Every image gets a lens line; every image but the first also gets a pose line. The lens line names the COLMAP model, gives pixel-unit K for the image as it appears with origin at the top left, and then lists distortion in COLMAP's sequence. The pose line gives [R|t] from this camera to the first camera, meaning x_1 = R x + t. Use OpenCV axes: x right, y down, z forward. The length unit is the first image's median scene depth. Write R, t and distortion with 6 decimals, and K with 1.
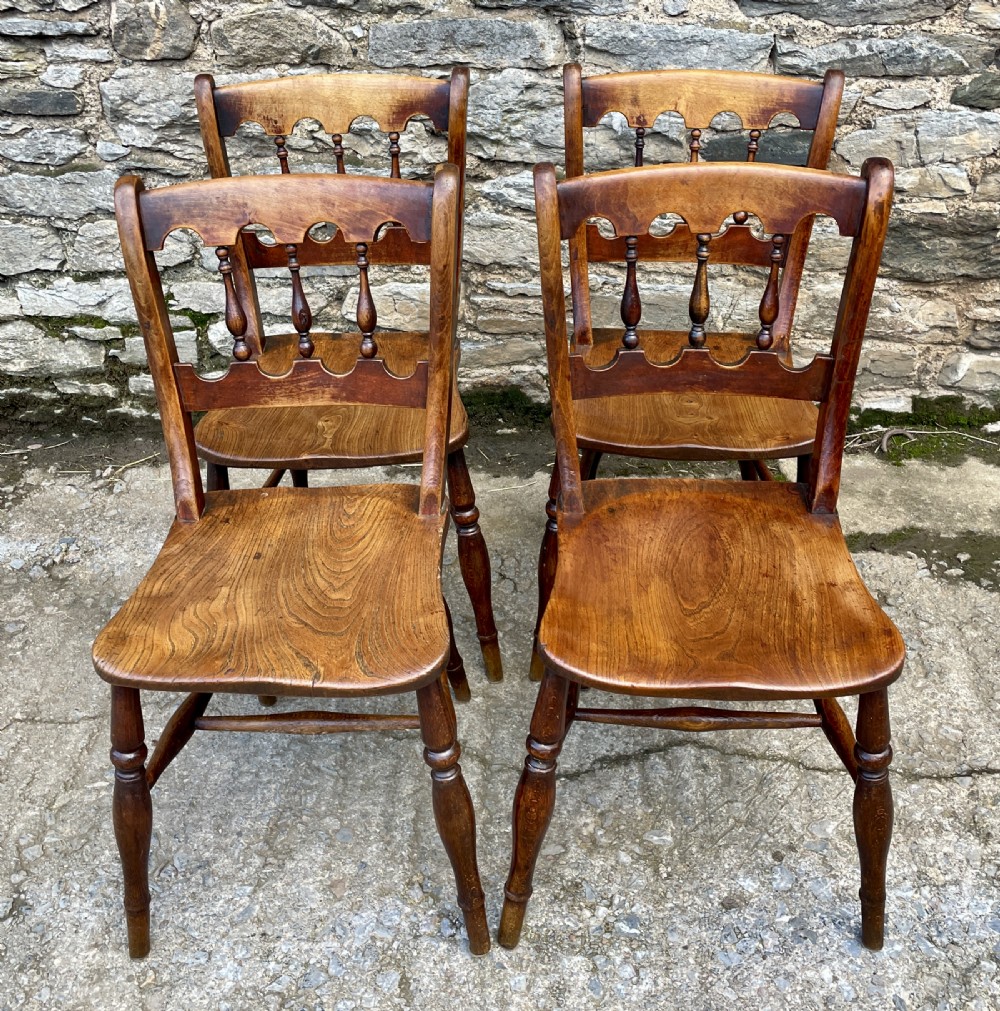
lens RADIAL K [[1227.0, 0, 489.6], [0, 1227.0, 425.5], [0, 0, 1]] dist [0.038301, 0.000000]
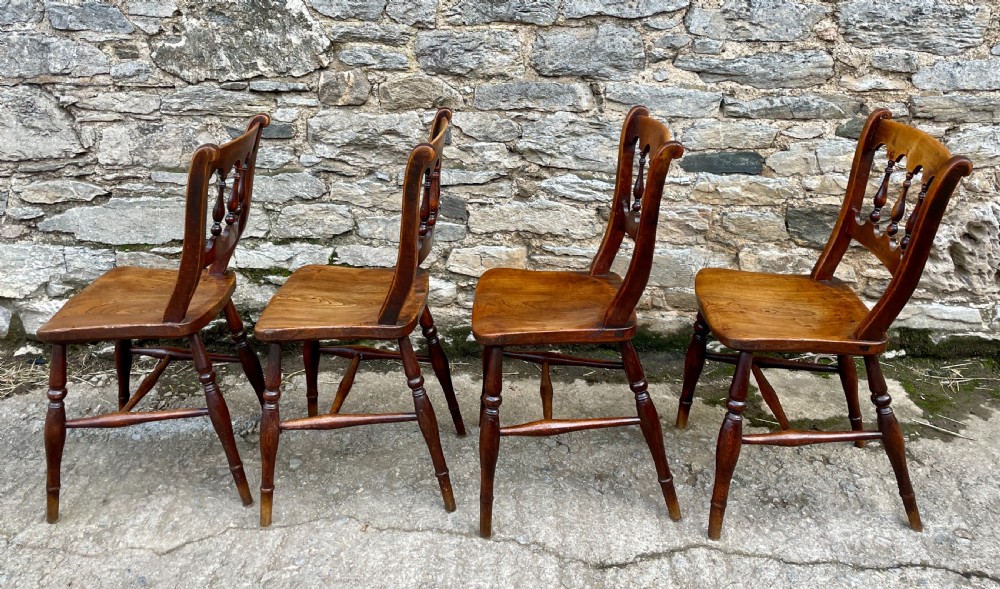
lens RADIAL K [[923.5, 0, 483.7], [0, 923.5, 138.6], [0, 0, 1]] dist [0.092869, -0.132124]
pose [[0.999874, 0.009627, -0.012602, -0.068292], [-0.013032, 0.951593, -0.307085, 0.120698], [0.009036, 0.307210, 0.951599, -0.154548]]
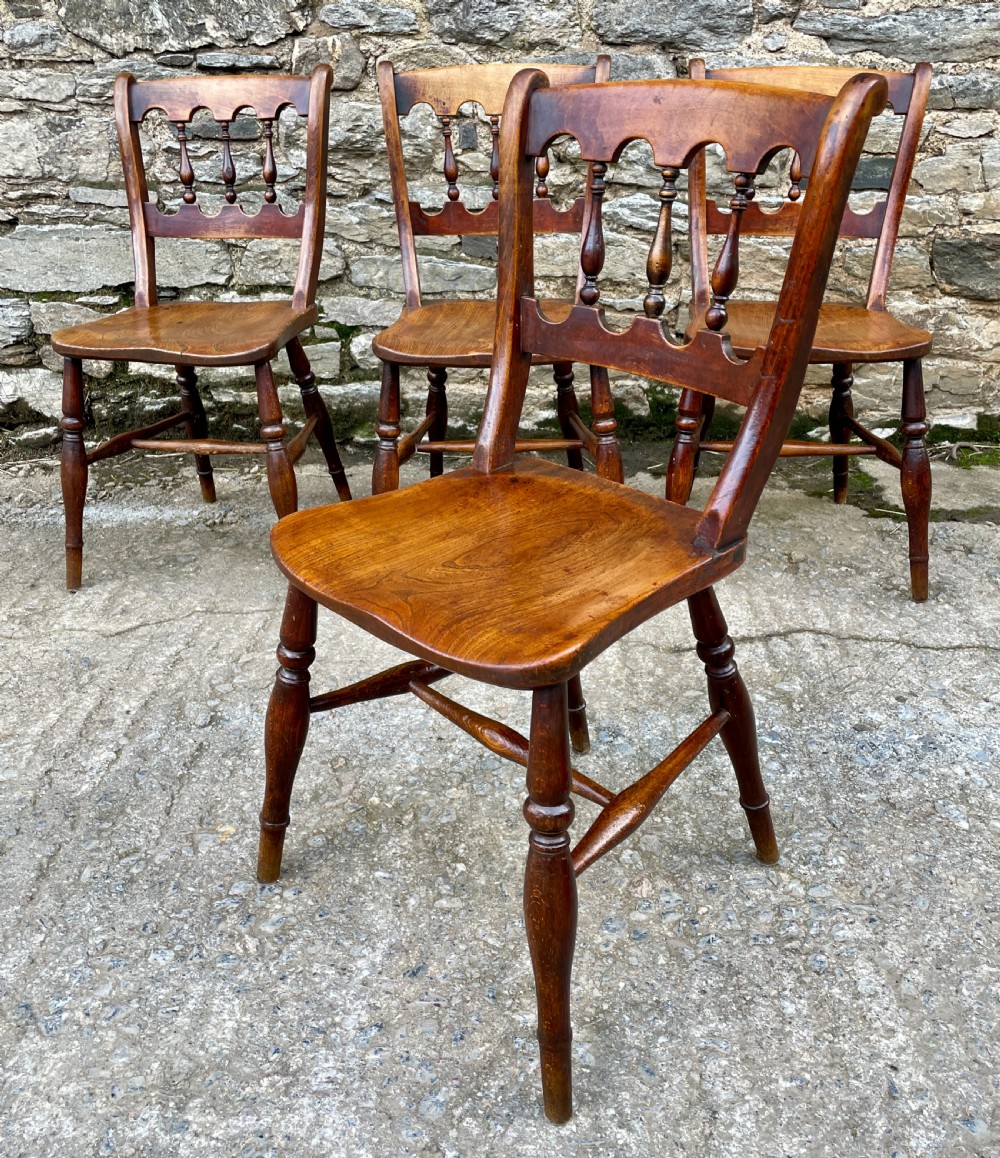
lens RADIAL K [[1150.0, 0, 485.9], [0, 1150.0, 519.7], [0, 0, 1]] dist [0.031825, 0.000000]
pose [[0.999589, 0.019740, -0.020804, -0.088142], [-0.022353, 0.990739, -0.133927, 0.253129], [0.017968, 0.134337, 0.990773, -0.034860]]
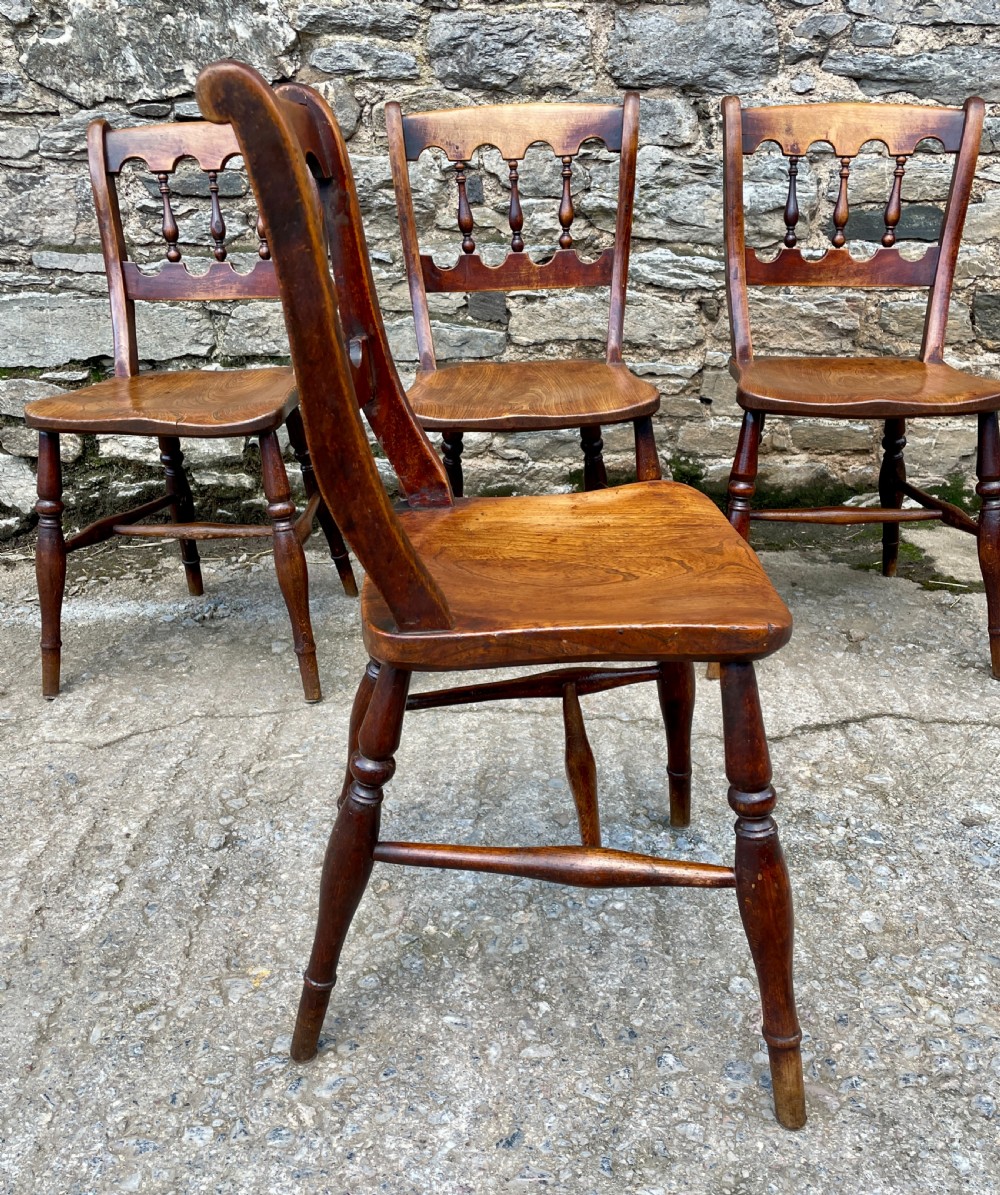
lens RADIAL K [[1186.6, 0, 495.9], [0, 1186.6, 567.9], [0, 0, 1]] dist [0.031900, 0.000000]
pose [[0.999663, -0.008687, 0.024445, -0.144621], [0.012824, 0.984568, -0.174530, 0.253421], [-0.022552, 0.174785, 0.984348, 0.036296]]
